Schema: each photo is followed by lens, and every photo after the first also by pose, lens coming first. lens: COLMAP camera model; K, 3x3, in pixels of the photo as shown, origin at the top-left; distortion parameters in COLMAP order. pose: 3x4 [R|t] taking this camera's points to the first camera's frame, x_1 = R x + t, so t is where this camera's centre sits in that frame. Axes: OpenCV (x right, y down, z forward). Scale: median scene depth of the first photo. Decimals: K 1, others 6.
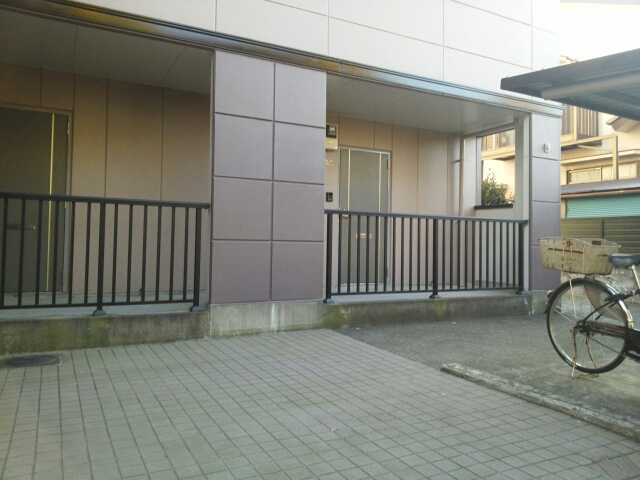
lens RADIAL K [[499.2, 0, 324.6], [0, 499.2, 237.7], [0, 0, 1]] dist [-0.006117, 0.000848]
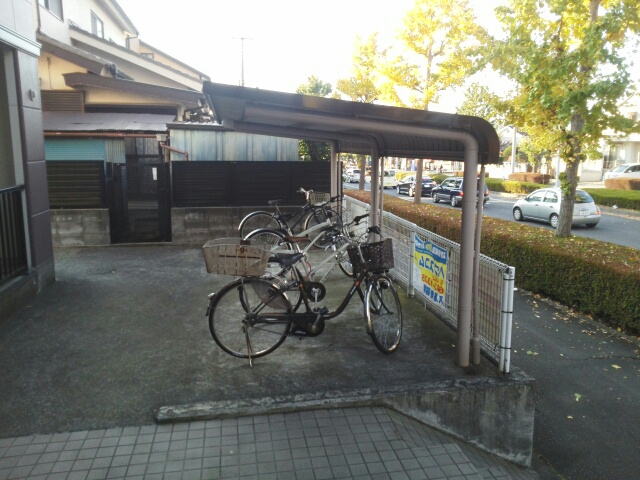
lens RADIAL K [[499.2, 0, 325.0], [0, 499.2, 238.5], [0, 0, 1]] dist [-0.006117, 0.000848]
pose [[0.300764, -0.187187, 0.935148, -0.494995], [-0.009478, 0.979914, 0.199196, -0.254557], [-0.953652, -0.068774, 0.292948, 0.610022]]
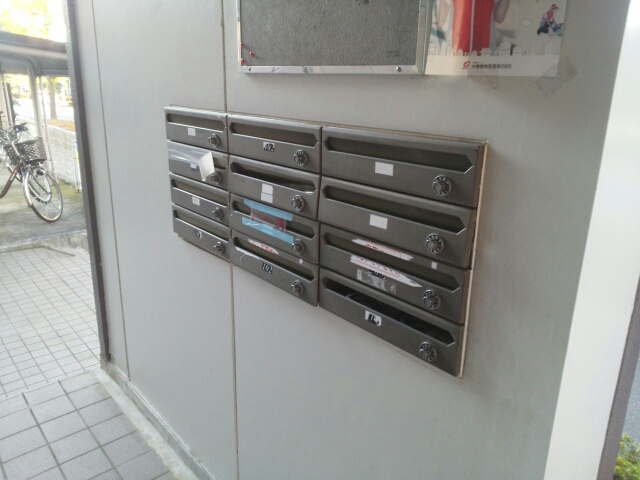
lens RADIAL K [[499.2, 0, 322.7], [0, 499.2, 238.1], [0, 0, 1]] dist [-0.006117, 0.000848]
pose [[-0.227812, -0.313619, 0.921816, -1.184682], [-0.037277, 0.948825, 0.313596, -0.241871], [-0.972991, 0.037078, -0.227845, 0.265251]]
